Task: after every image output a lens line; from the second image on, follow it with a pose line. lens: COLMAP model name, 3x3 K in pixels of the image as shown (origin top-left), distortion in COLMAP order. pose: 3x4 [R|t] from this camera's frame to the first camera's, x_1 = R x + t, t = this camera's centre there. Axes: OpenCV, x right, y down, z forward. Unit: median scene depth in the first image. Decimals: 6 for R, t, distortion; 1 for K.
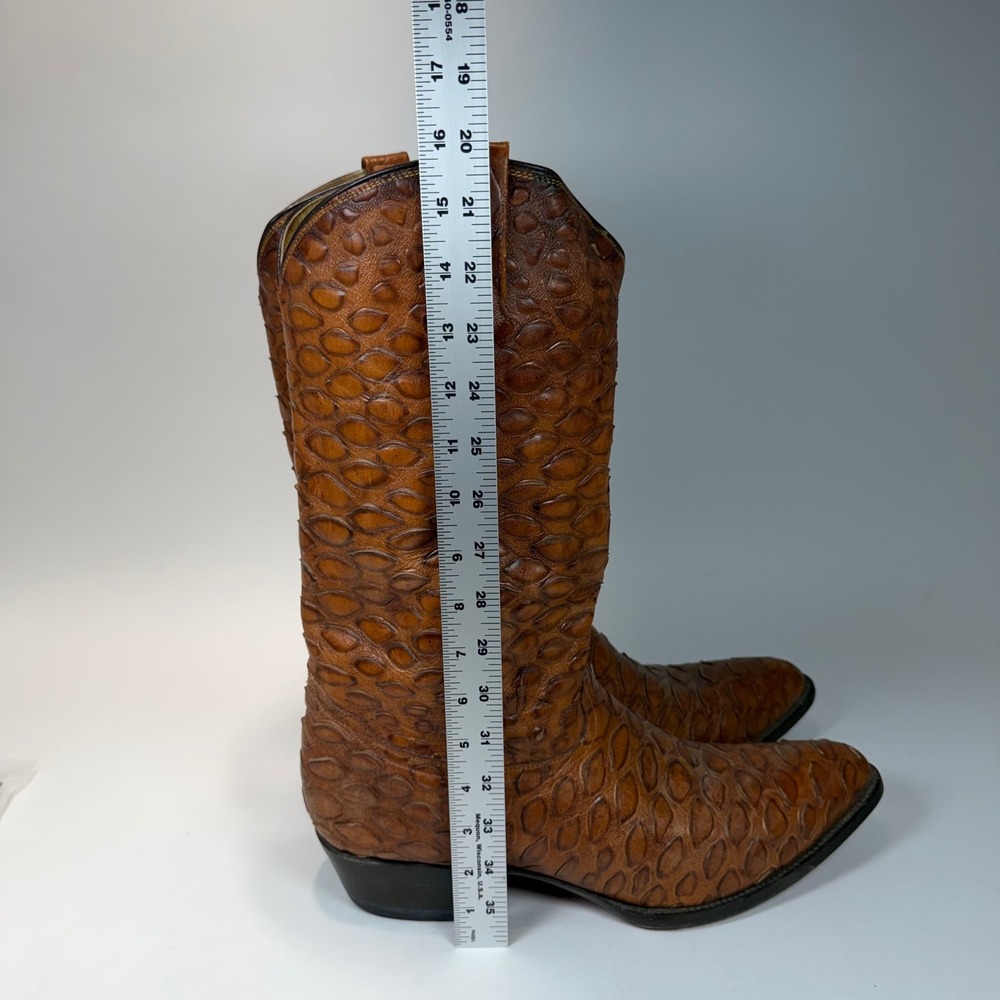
lens RADIAL K [[923.1, 0, 501.9], [0, 923.1, 498.7], [0, 0, 1]] dist [-0.019398, 0.000000]
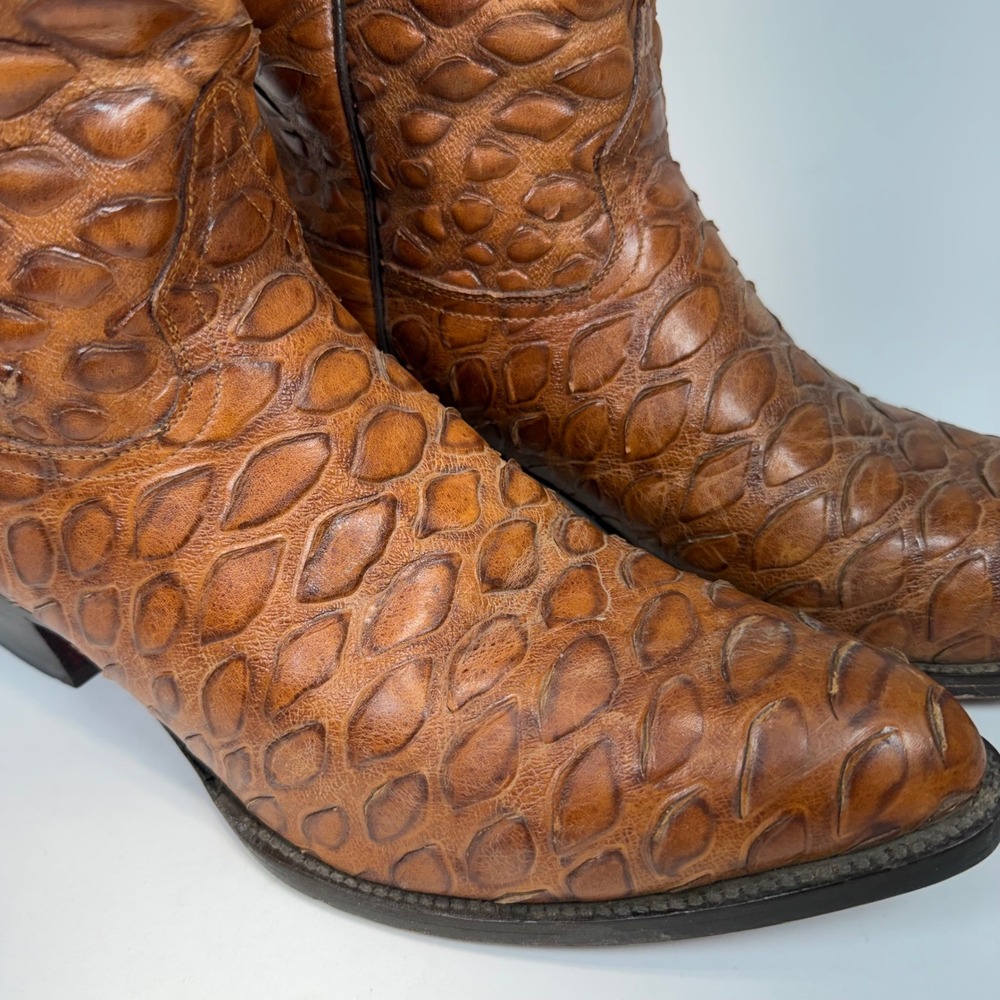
lens RADIAL K [[923.1, 0, 498.4], [0, 923.1, 494.6], [0, 0, 1]] dist [-0.019398, 0.000000]
pose [[0.848269, 0.321348, -0.420921, 0.394803], [-0.167028, 0.916625, 0.363182, 0.110815], [0.502535, -0.237771, 0.831218, 0.717149]]
